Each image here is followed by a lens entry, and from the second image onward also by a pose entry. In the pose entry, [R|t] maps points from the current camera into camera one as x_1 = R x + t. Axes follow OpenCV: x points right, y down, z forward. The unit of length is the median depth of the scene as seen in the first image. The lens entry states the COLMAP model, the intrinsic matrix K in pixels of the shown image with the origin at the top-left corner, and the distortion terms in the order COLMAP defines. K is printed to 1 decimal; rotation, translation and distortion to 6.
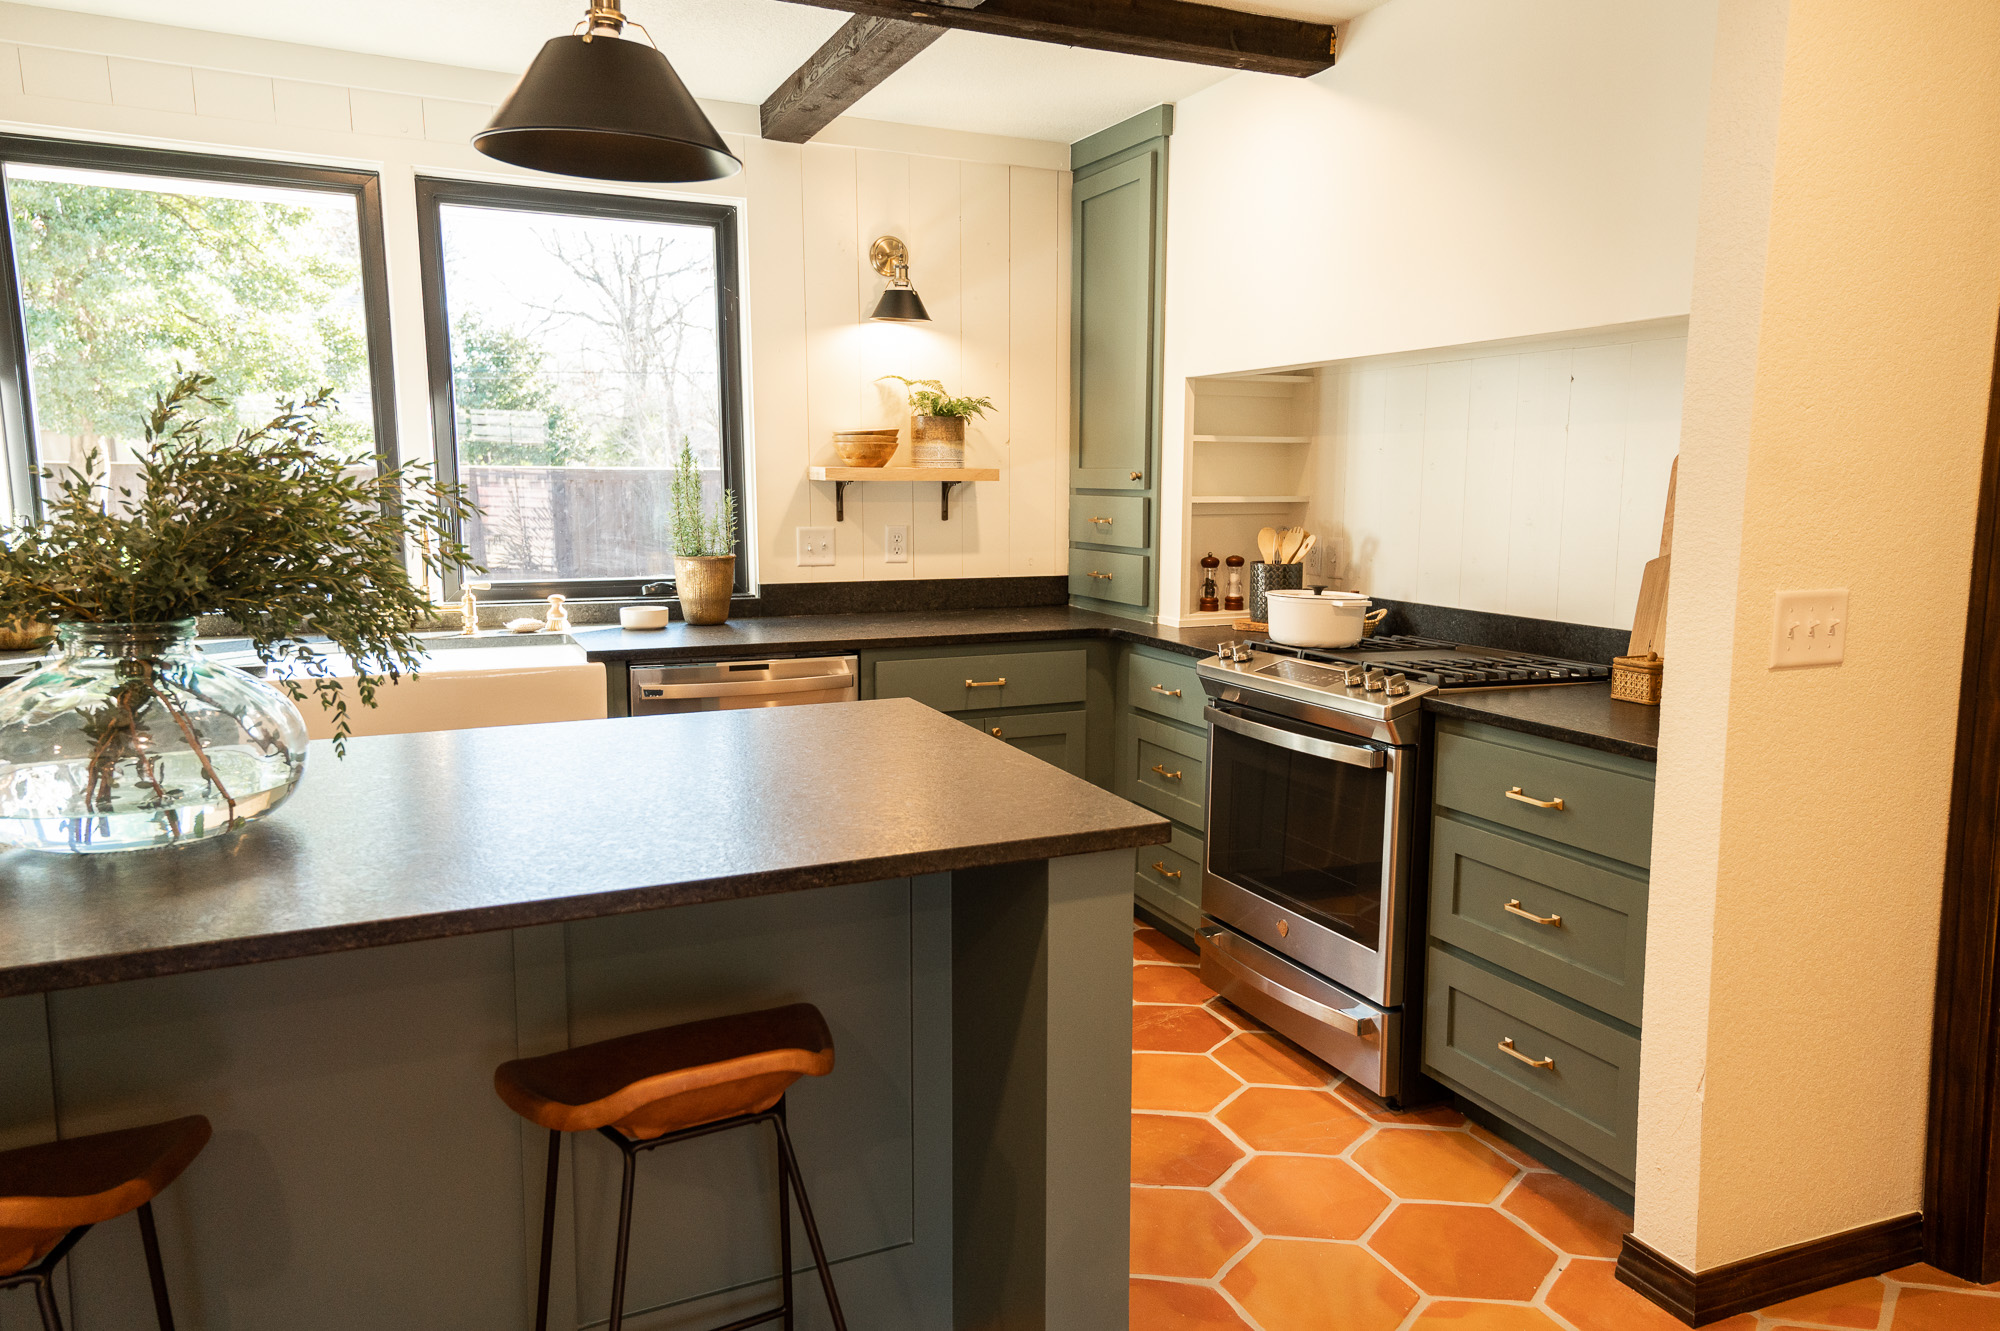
lens RADIAL K [[1377.1, 0, 1057.2], [0, 1377.1, 670.0], [0, 0, 1]] dist [0.063503, -0.000797]
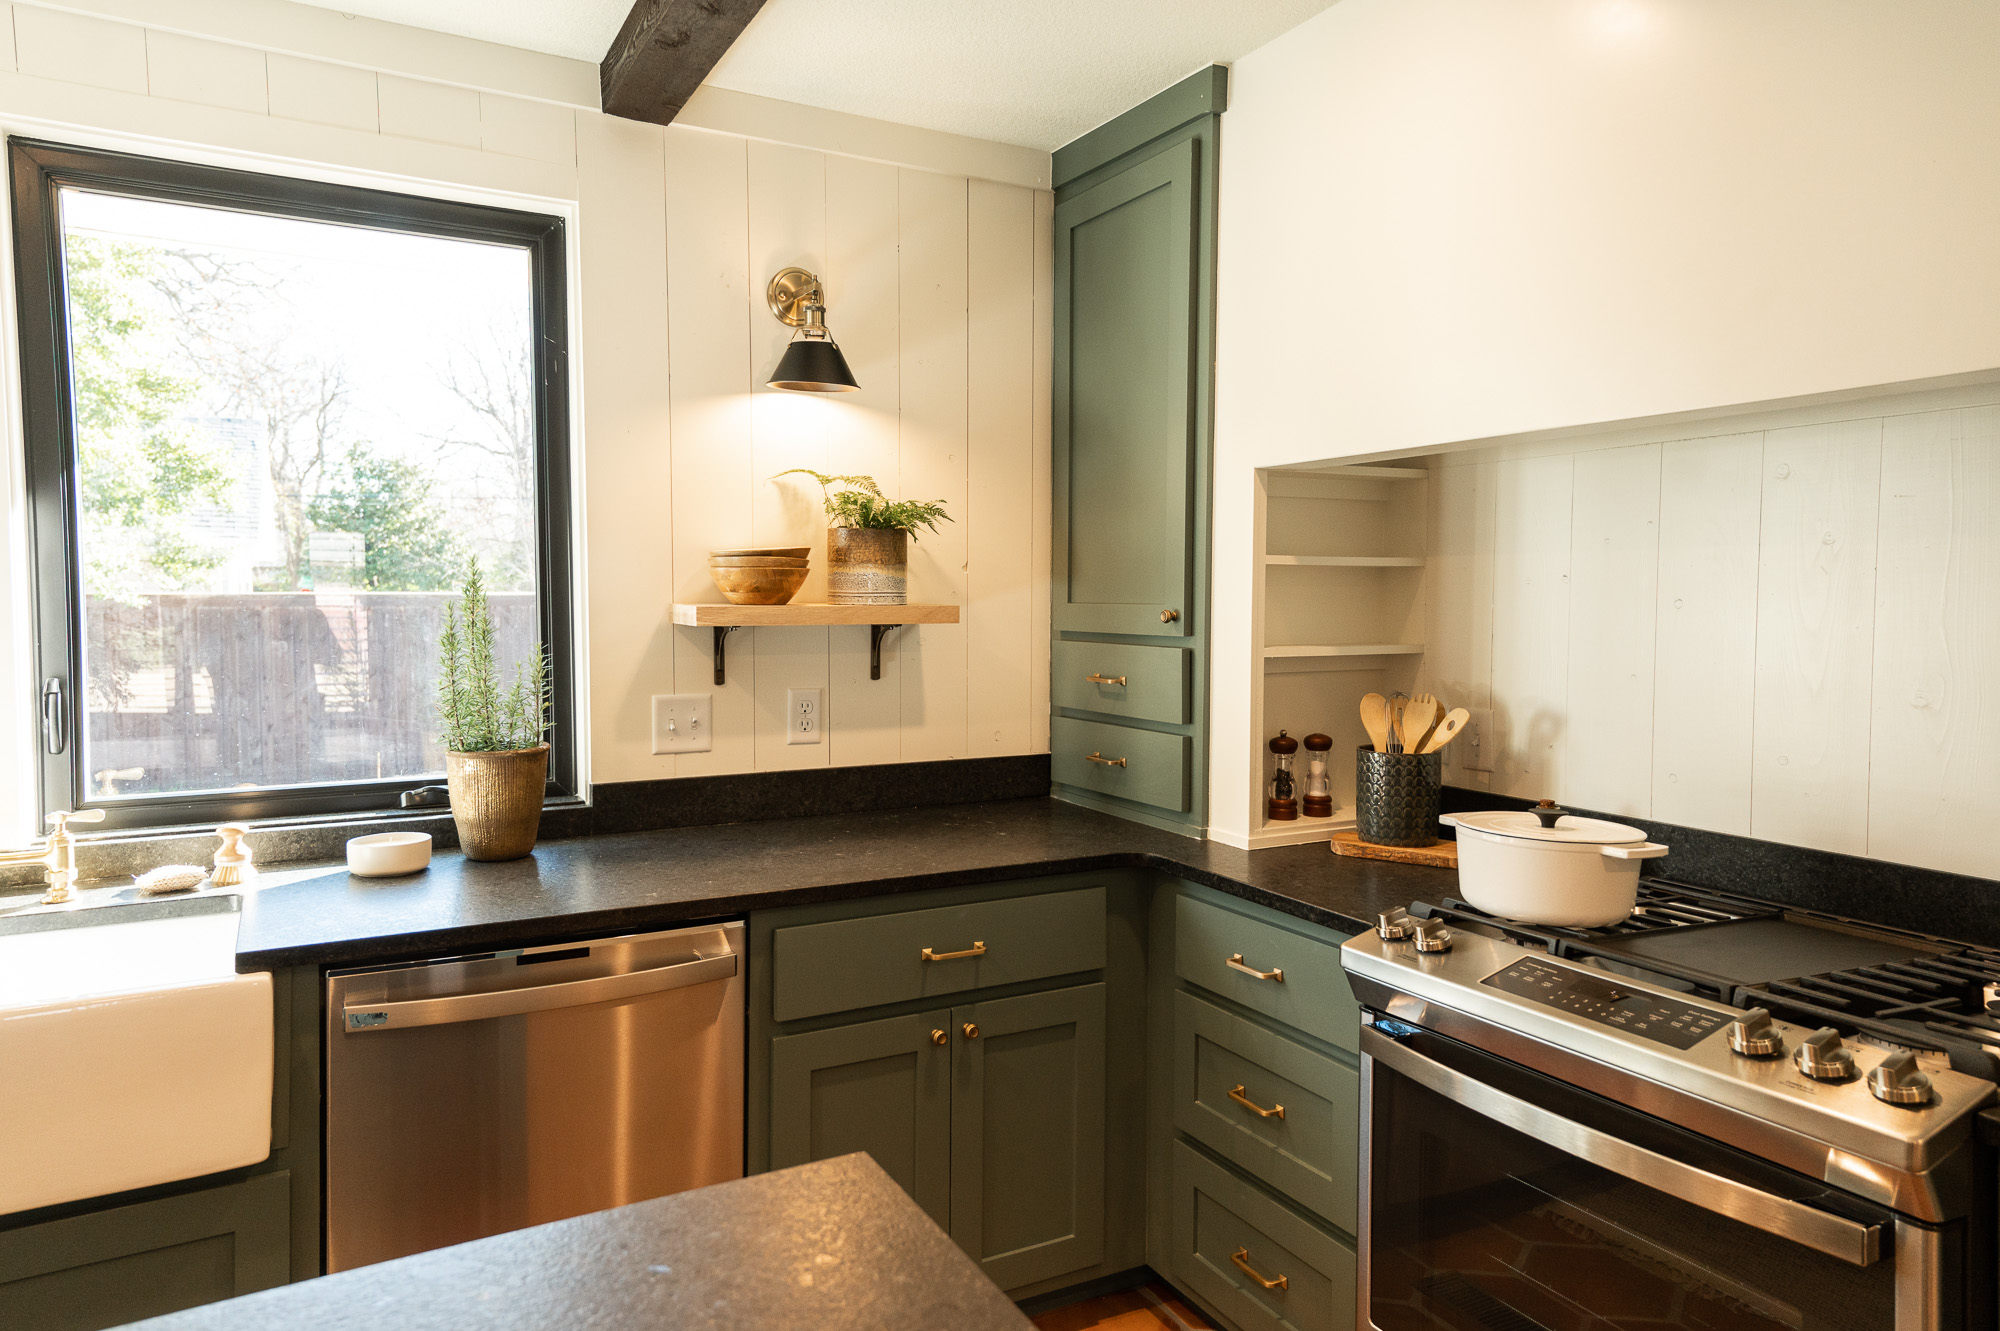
lens RADIAL K [[1295.9, 0, 1000.0], [0, 1295.9, 665.5], [0, 0, 1]] dist [0.059952, -0.005233]
pose [[0.998635, -0.006294, 0.051858, -0.056678], [0.010708, 0.996299, -0.085283, -0.064227], [-0.051129, 0.085722, 0.995006, 0.381883]]
